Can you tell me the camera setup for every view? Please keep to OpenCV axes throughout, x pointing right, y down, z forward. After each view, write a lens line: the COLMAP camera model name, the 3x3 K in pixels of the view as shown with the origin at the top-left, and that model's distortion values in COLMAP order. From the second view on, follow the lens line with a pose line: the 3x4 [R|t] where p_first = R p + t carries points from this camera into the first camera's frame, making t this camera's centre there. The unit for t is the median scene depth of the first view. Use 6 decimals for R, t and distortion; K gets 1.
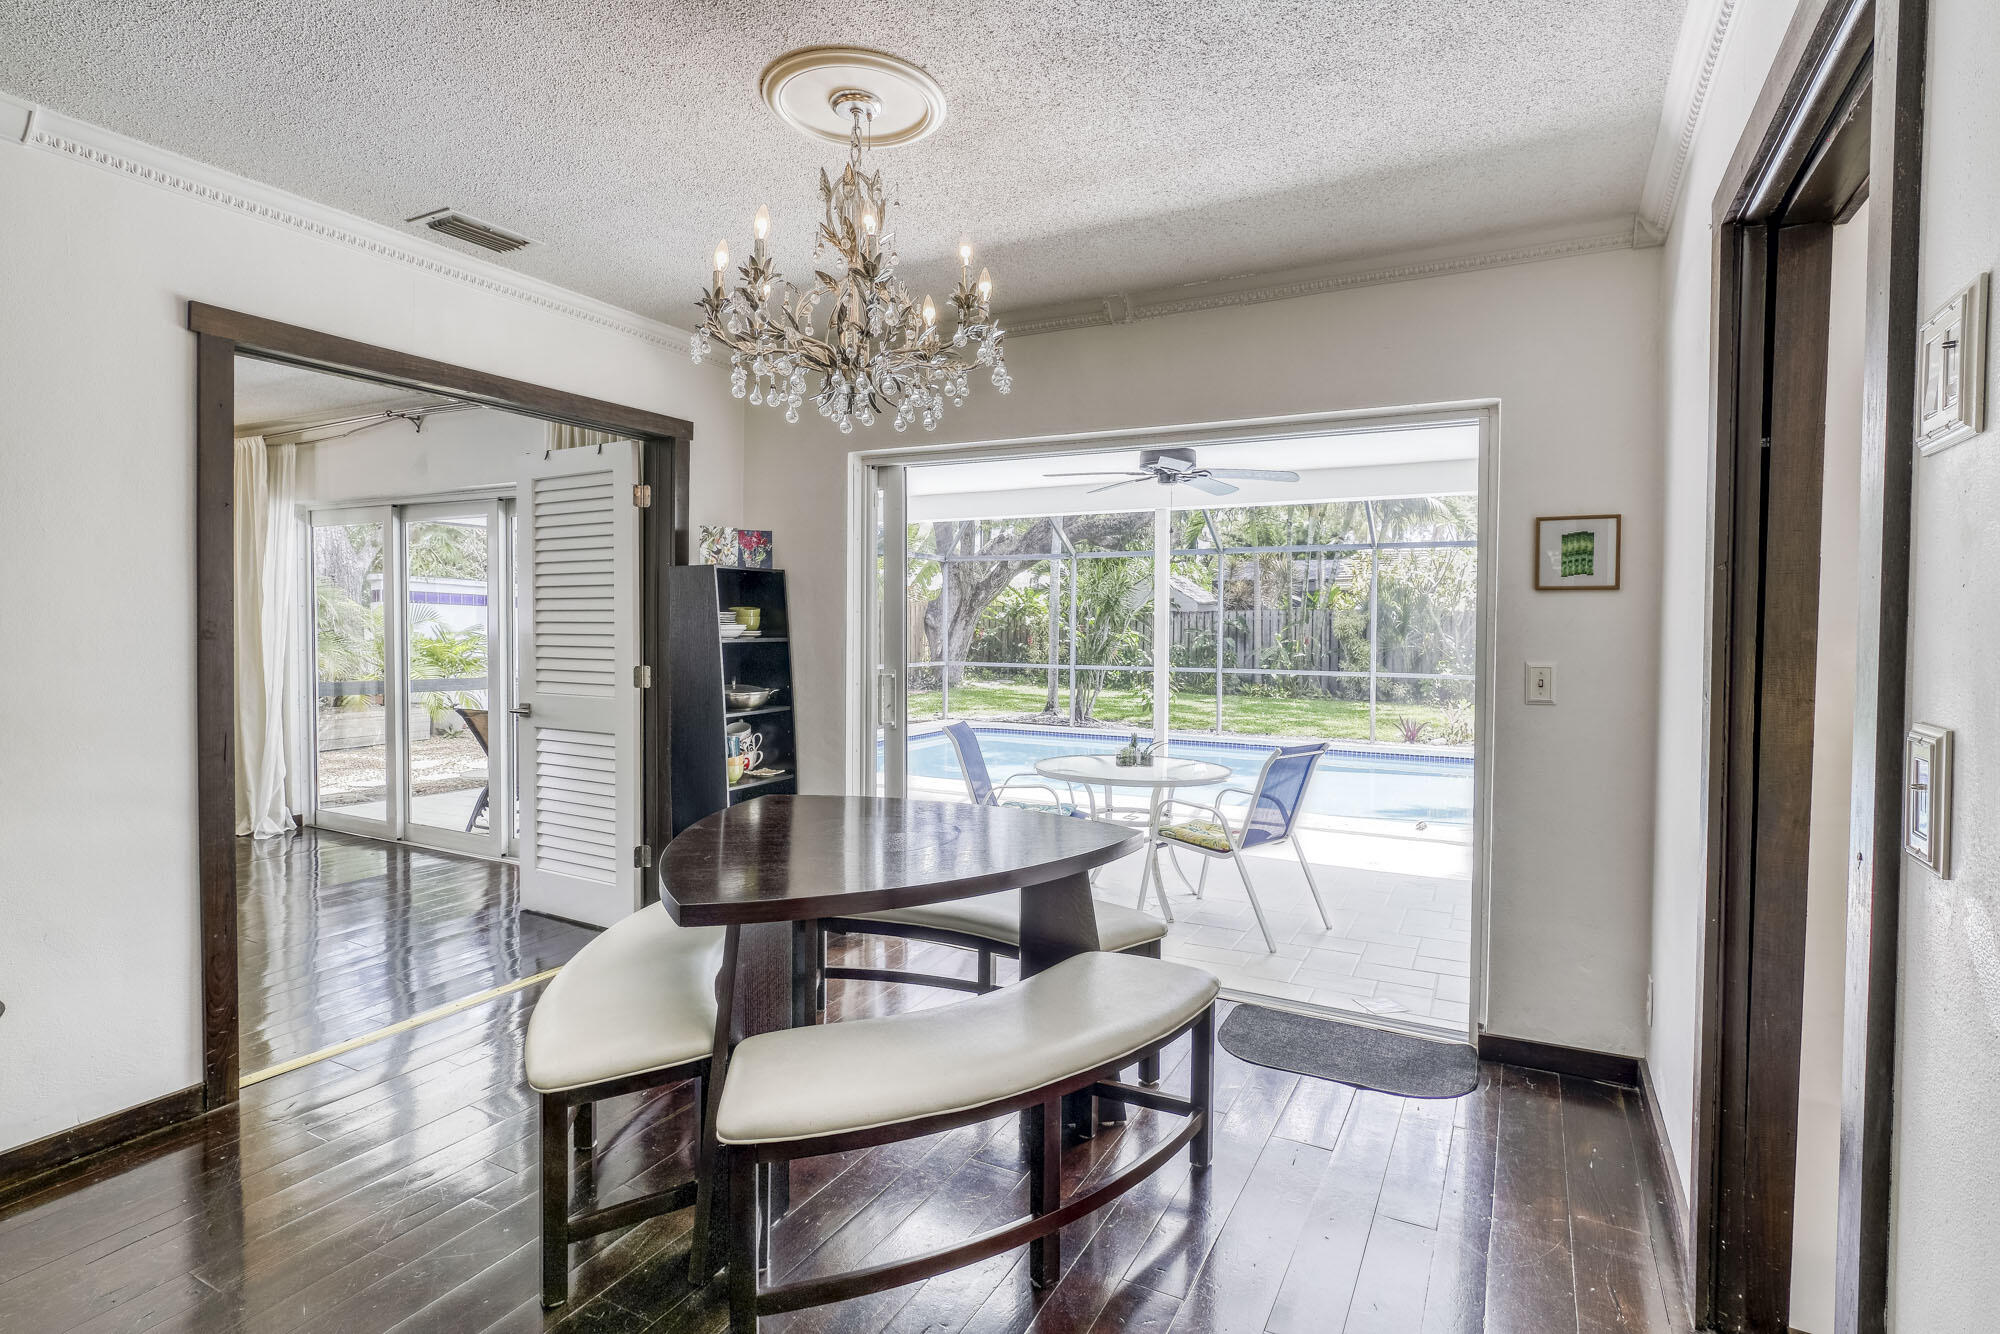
lens RADIAL K [[987.6, 0, 1003.2], [0, 987.6, 645.2], [0, 0, 1]] dist [-0.009142, 0.002827]
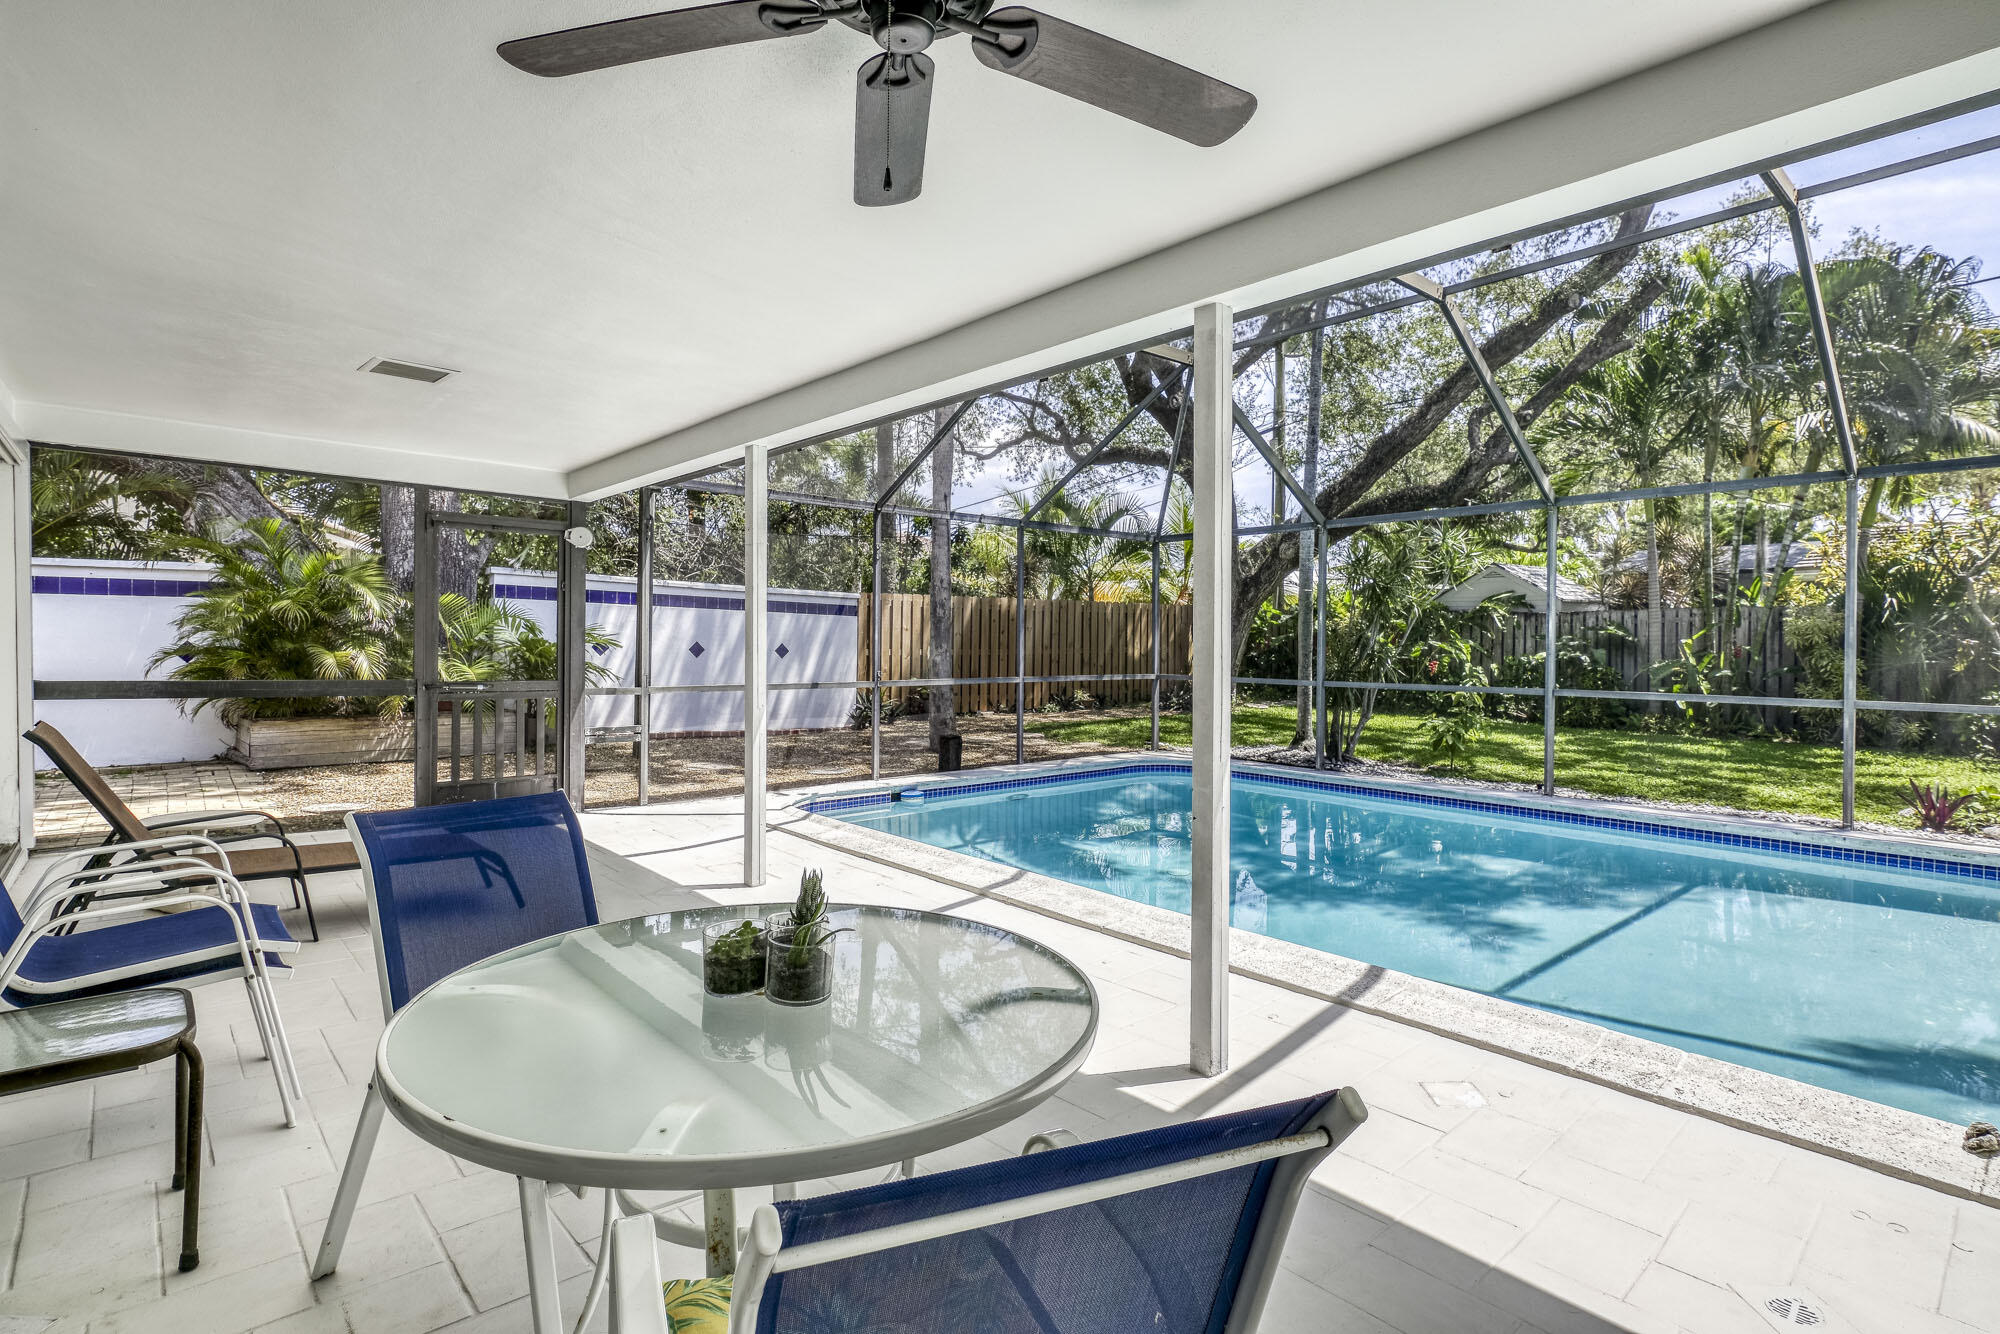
lens RADIAL K [[987.6, 0, 1001.2], [0, 987.6, 633.2], [0, 0, 1]] dist [-0.009142, 0.002827]
pose [[0.933877, -0.000445, -0.357593, 0.079388], [-0.009463, 0.999618, -0.025956, 0.004333], [0.357468, 0.027624, 0.933517, 0.194693]]
